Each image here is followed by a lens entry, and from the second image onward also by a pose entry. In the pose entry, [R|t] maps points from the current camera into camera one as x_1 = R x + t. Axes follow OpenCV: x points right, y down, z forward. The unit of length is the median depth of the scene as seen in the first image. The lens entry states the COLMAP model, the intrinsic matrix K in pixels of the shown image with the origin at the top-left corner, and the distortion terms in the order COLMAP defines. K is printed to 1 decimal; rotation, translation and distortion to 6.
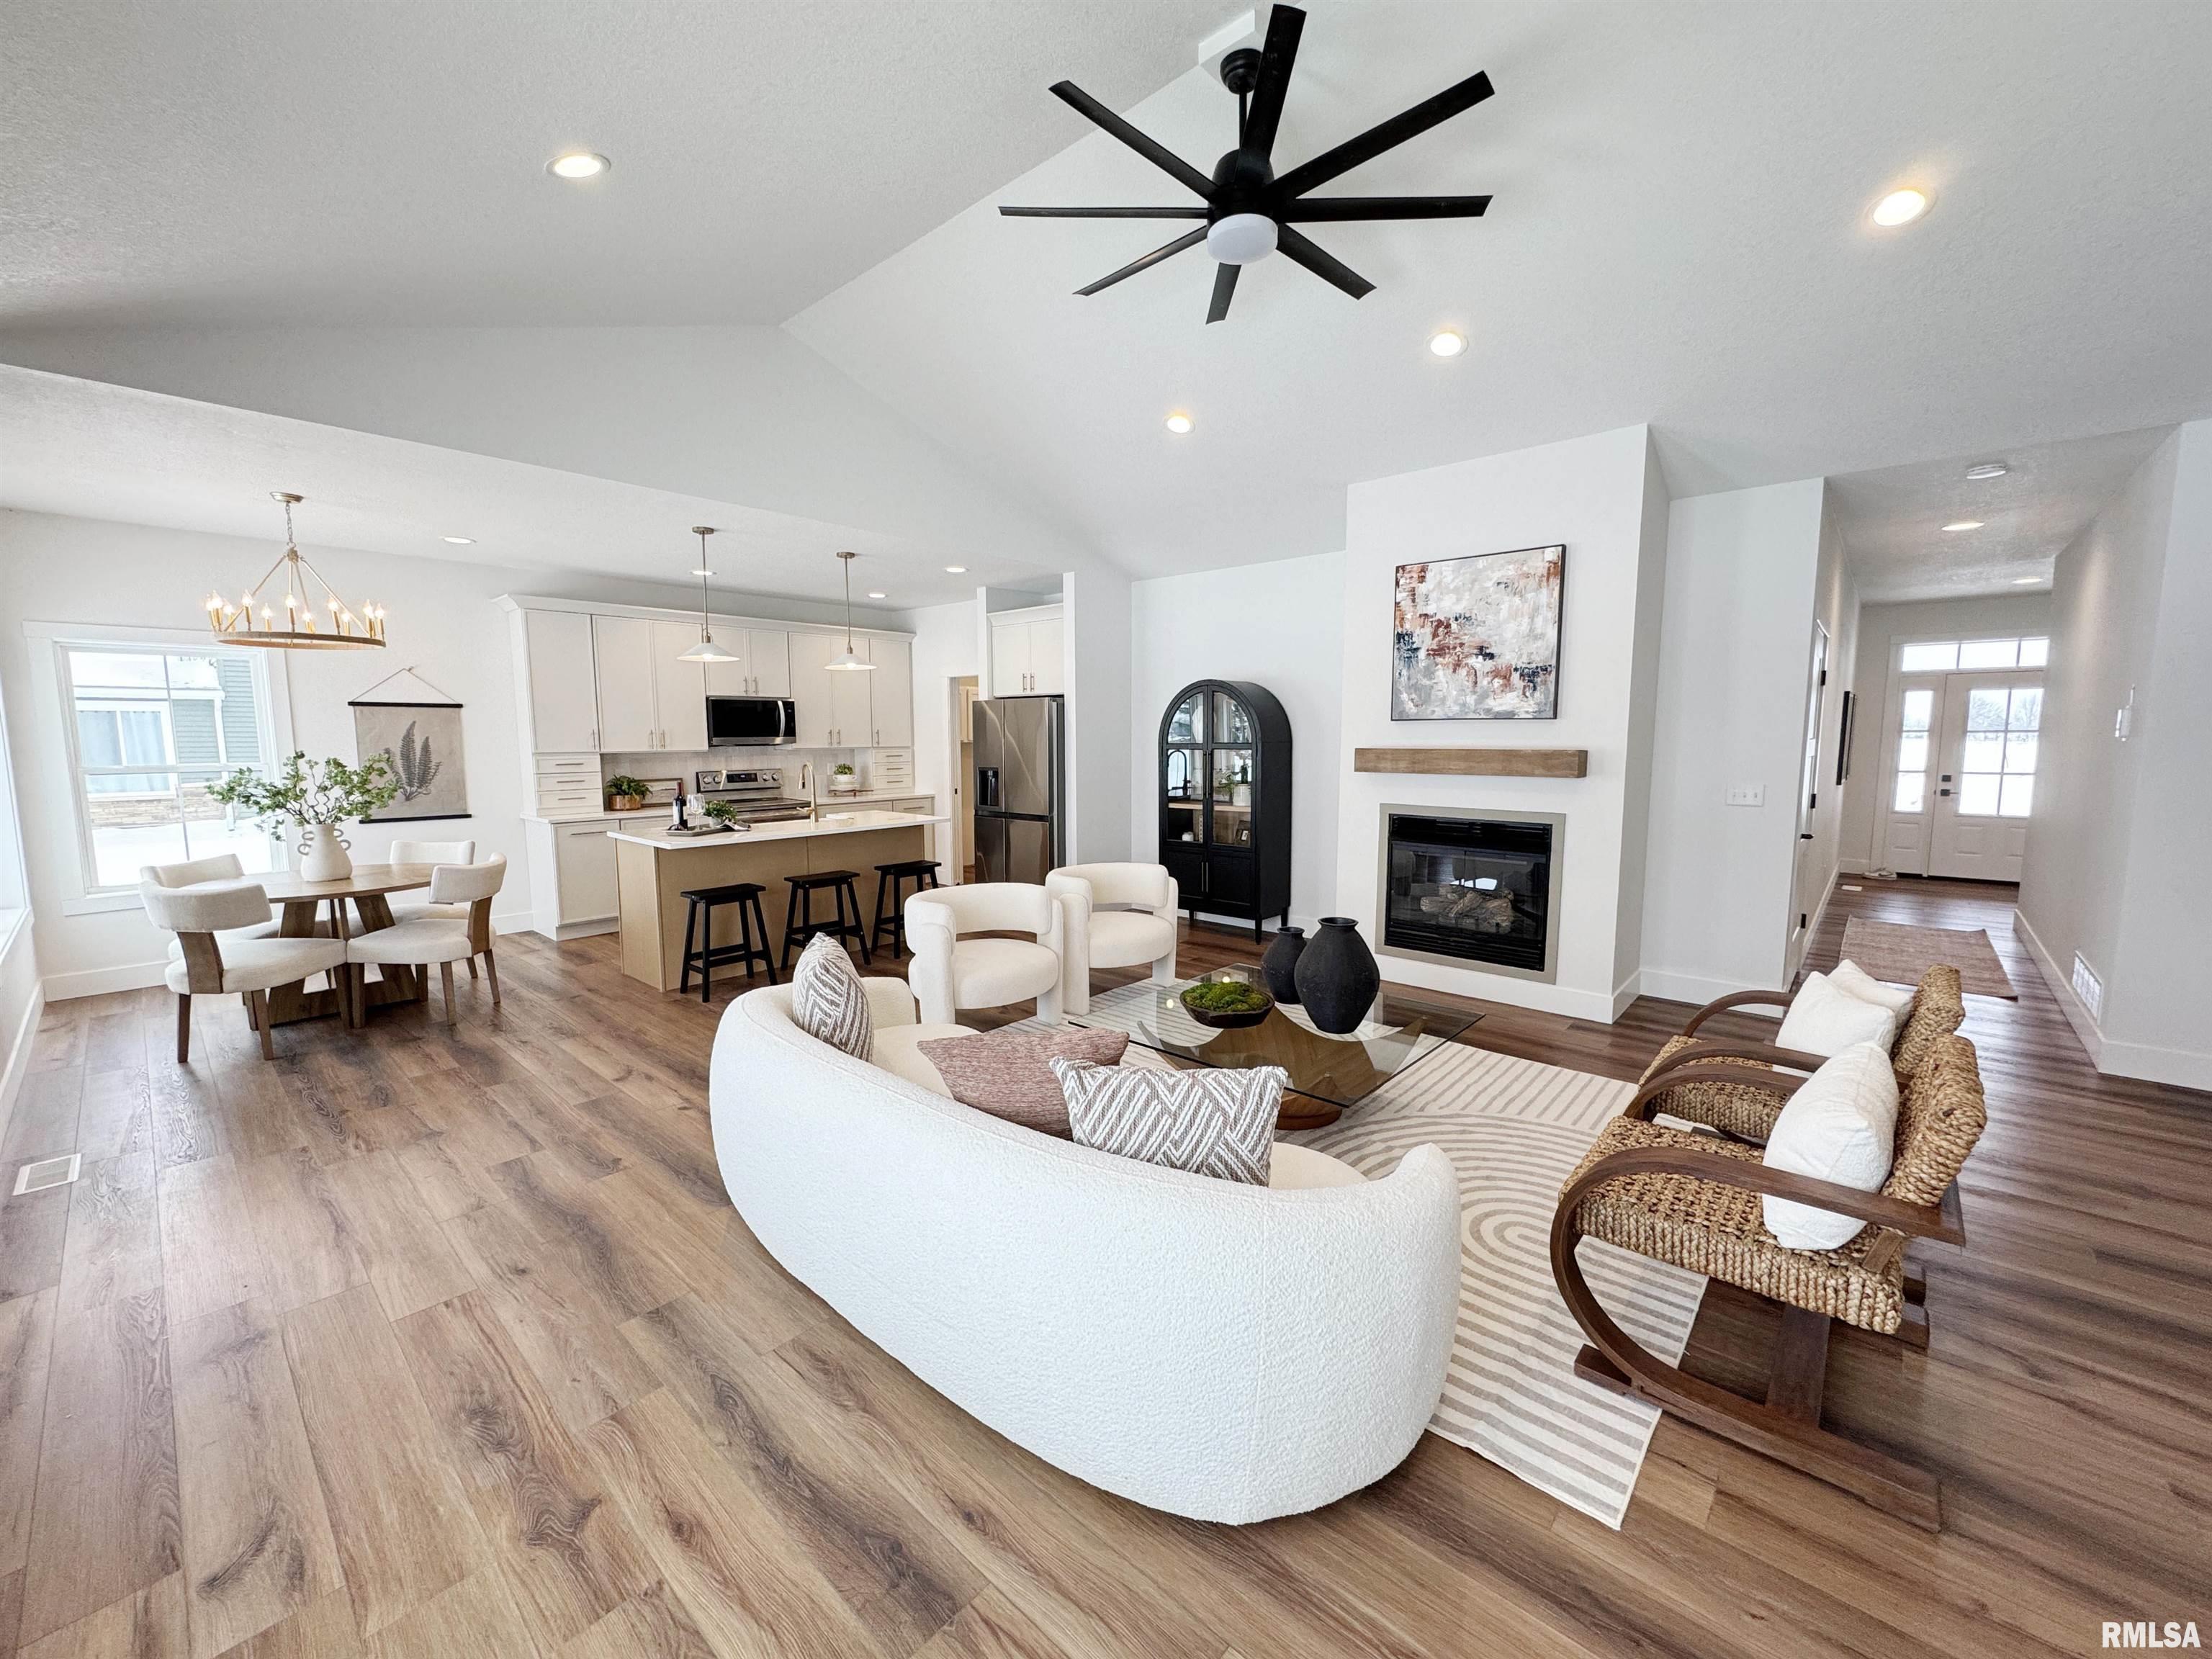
lens RADIAL K [[884.3, 0, 1106.0], [0, 884.3, 829.5], [0, 0, 1]] dist [0.000786, 0.000646]
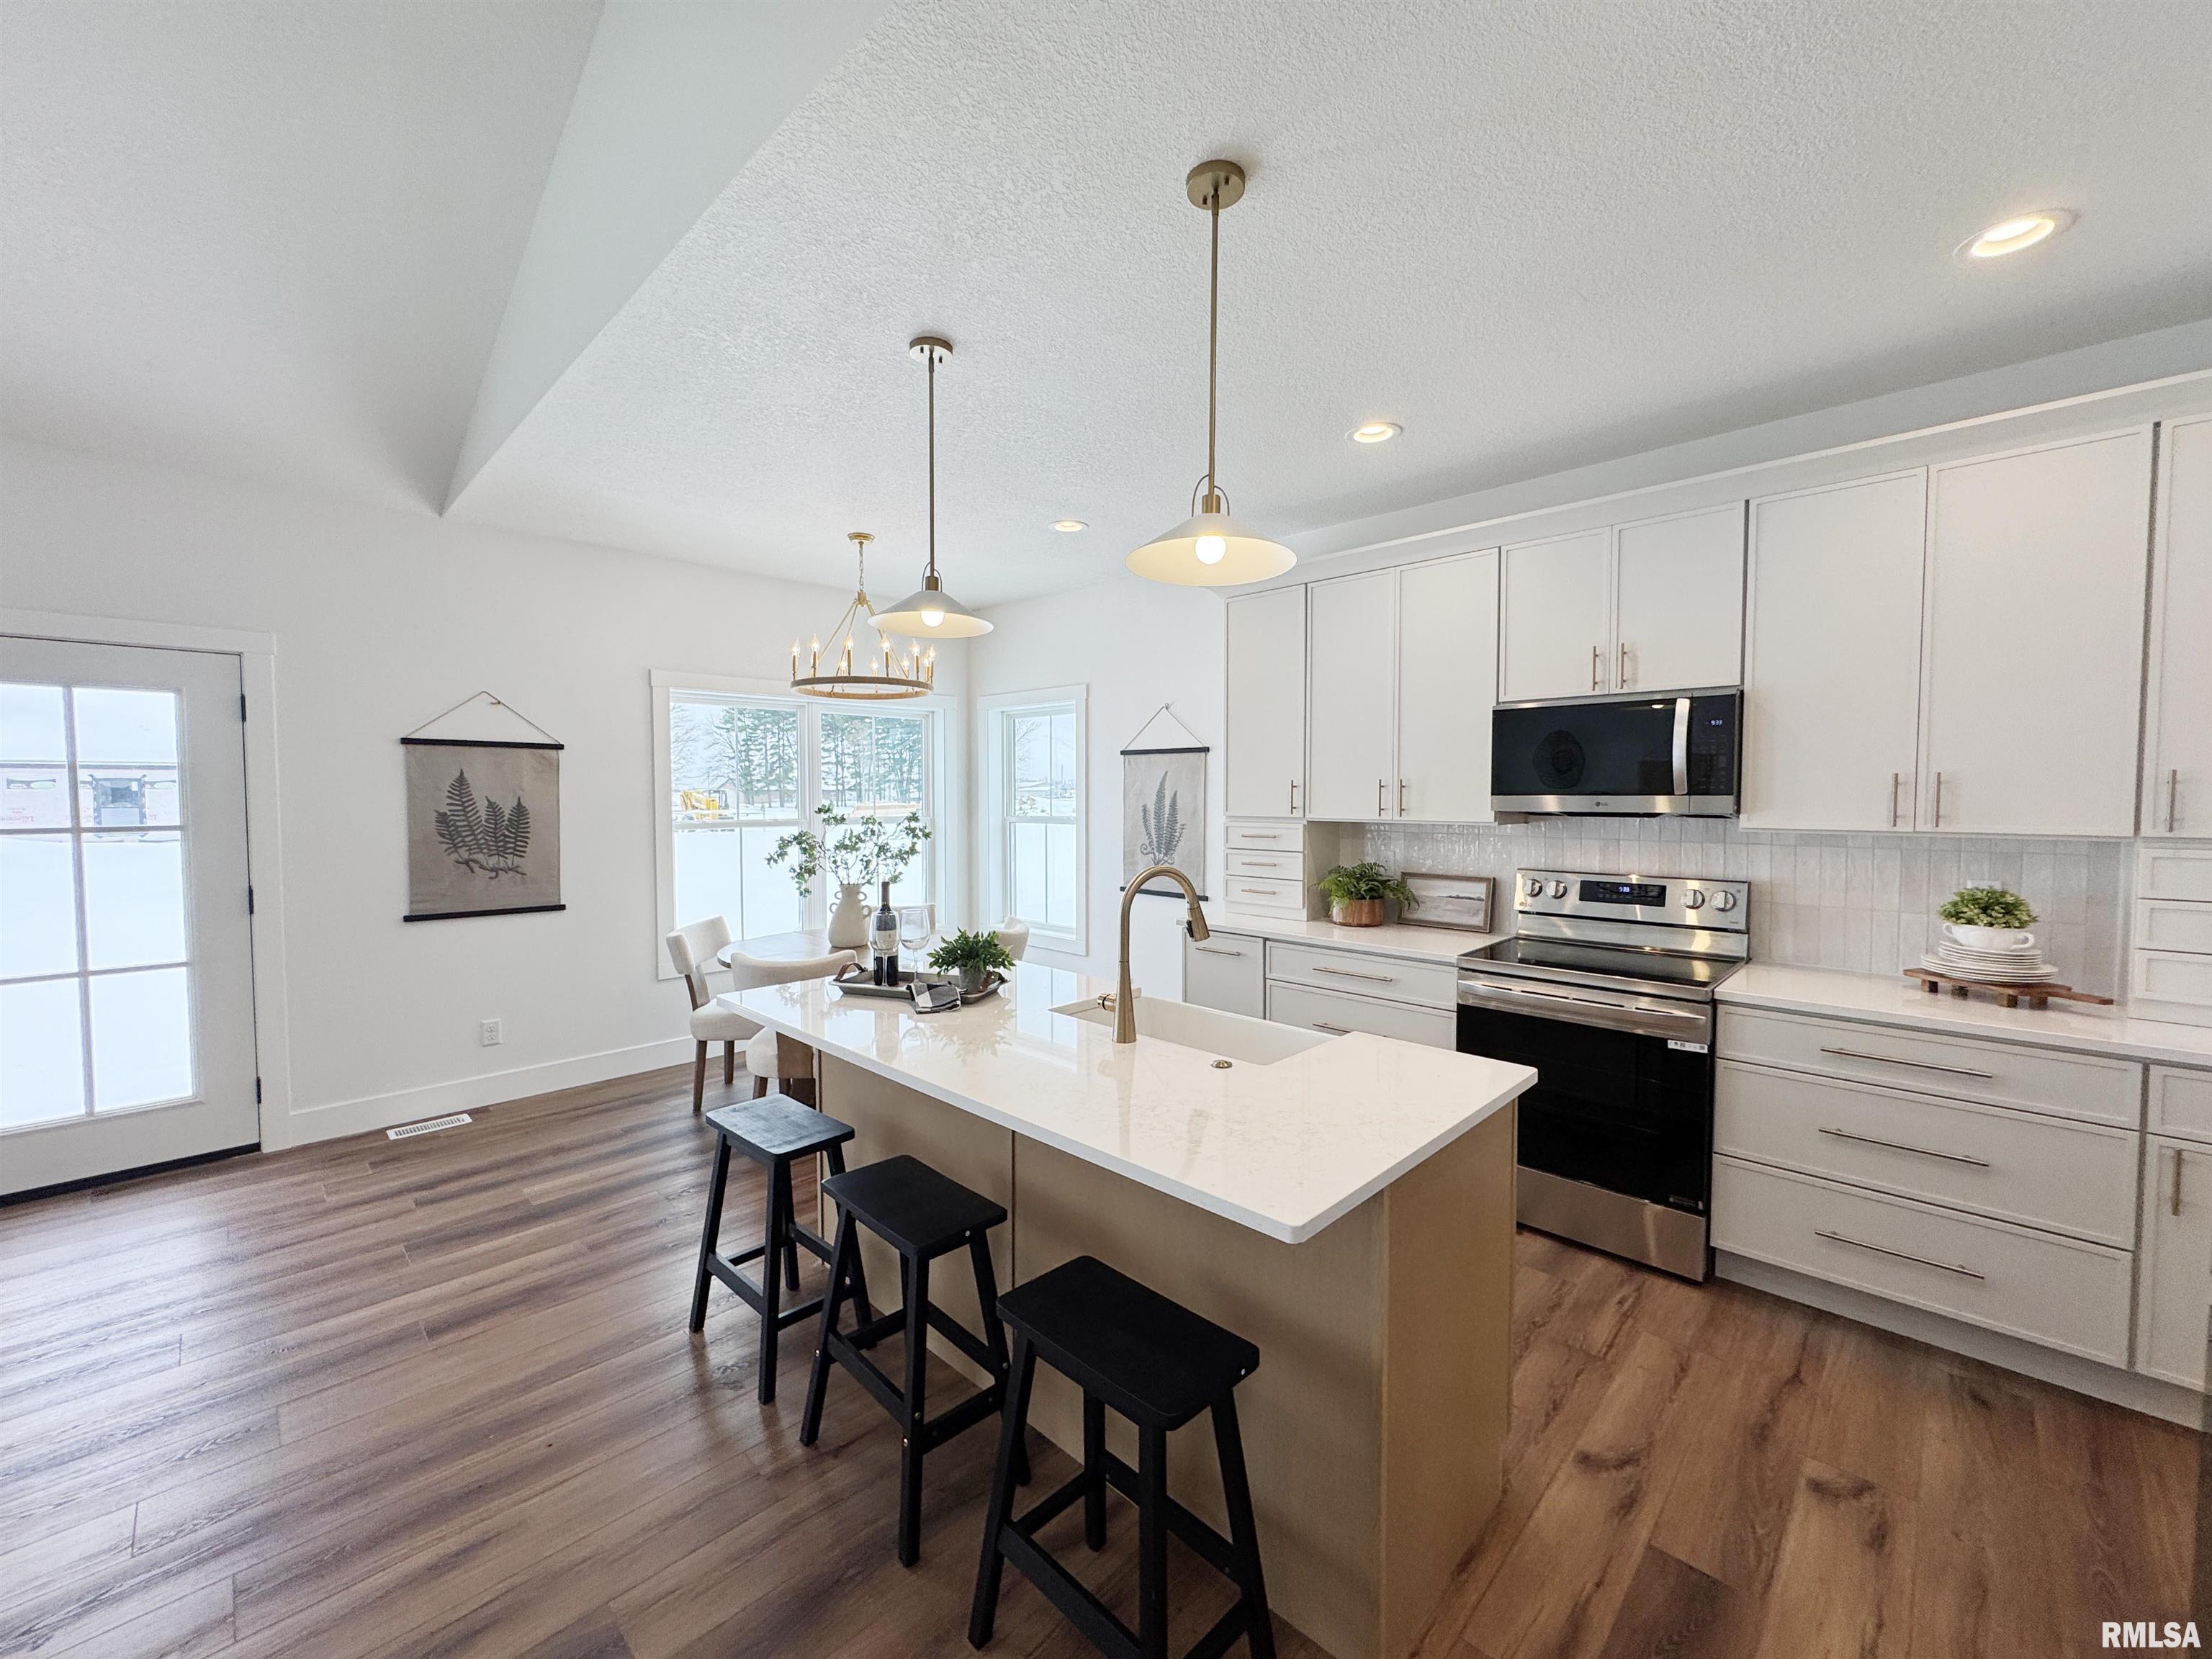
lens RADIAL K [[881.8, 0, 1103.2], [0, 881.8, 828.8], [0, 0, 1]] dist [0.000483, 0.000164]
pose [[-0.043604, 0.047113, -0.997937, 0.013948], [-0.107348, 0.992883, 0.051565, -0.117333], [0.993265, 0.109375, -0.038236, 1.084149]]
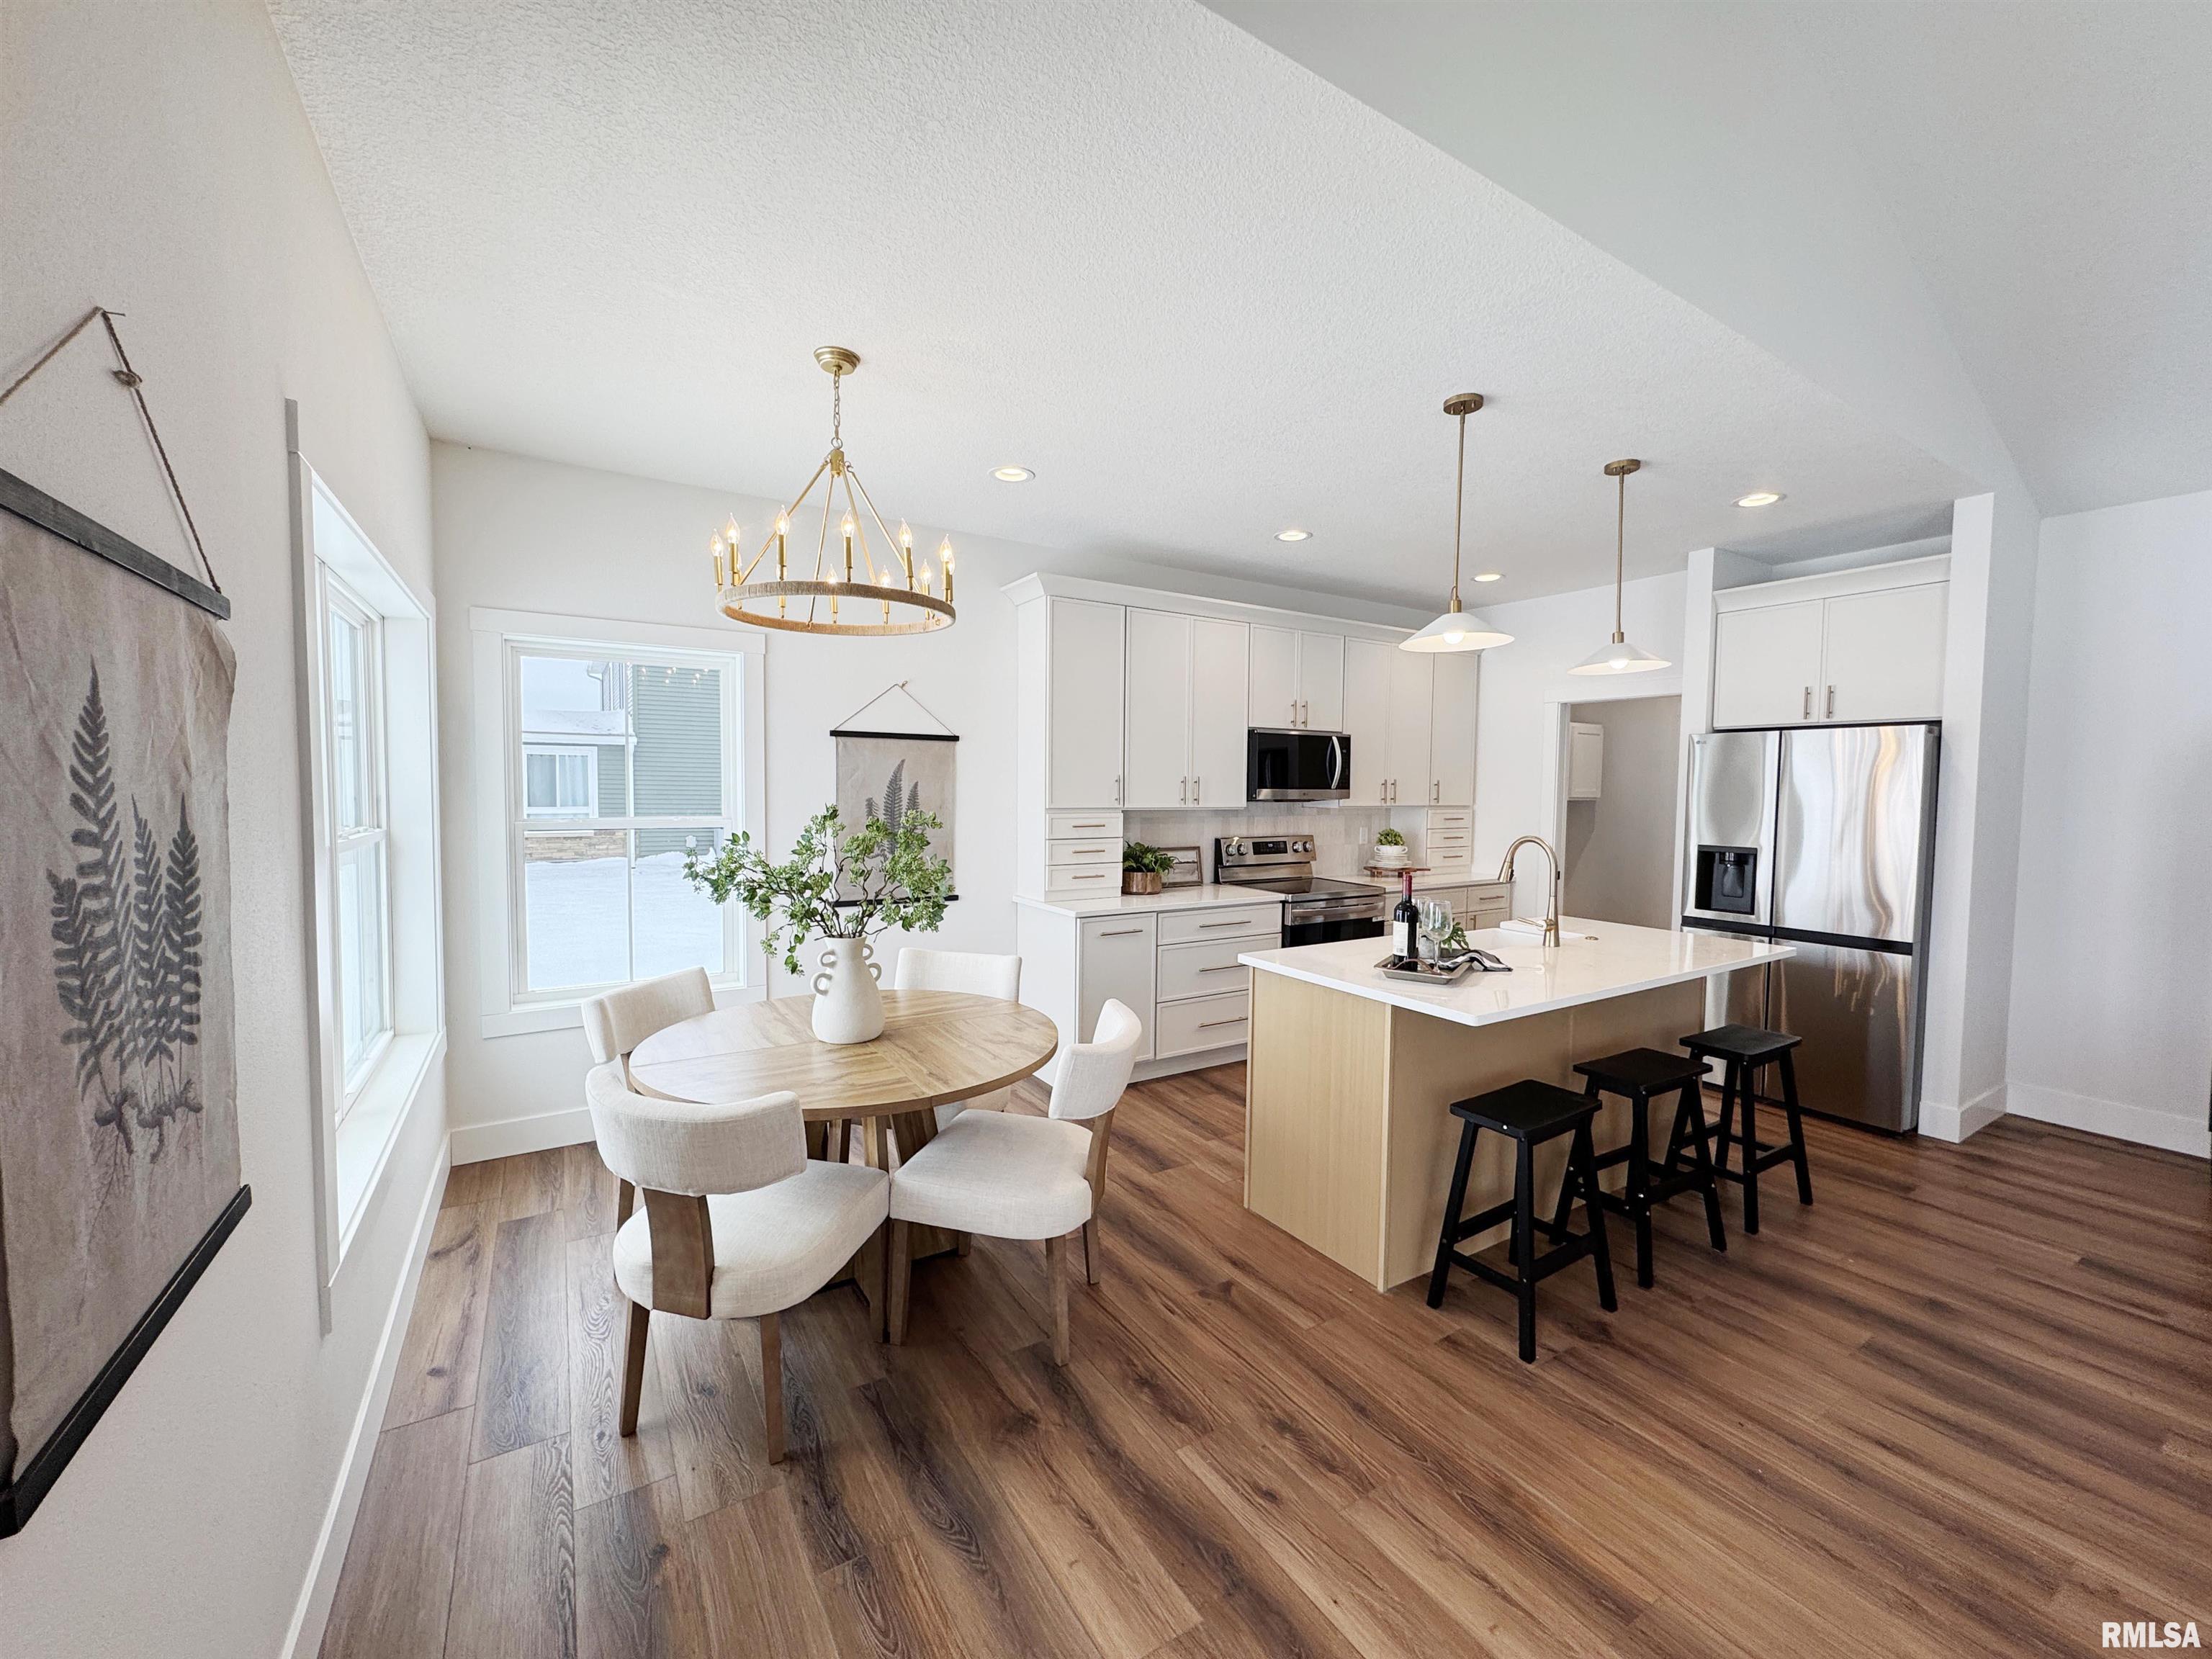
lens RADIAL K [[881.8, 0, 1103.2], [0, 881.8, 828.8], [0, 0, 1]] dist [0.000483, 0.000164]
pose [[0.960983, 0.027783, -0.275209, -0.488034], [-0.044206, 0.997581, -0.053650, -0.042685], [0.273053, 0.063723, 0.959886, 0.427377]]
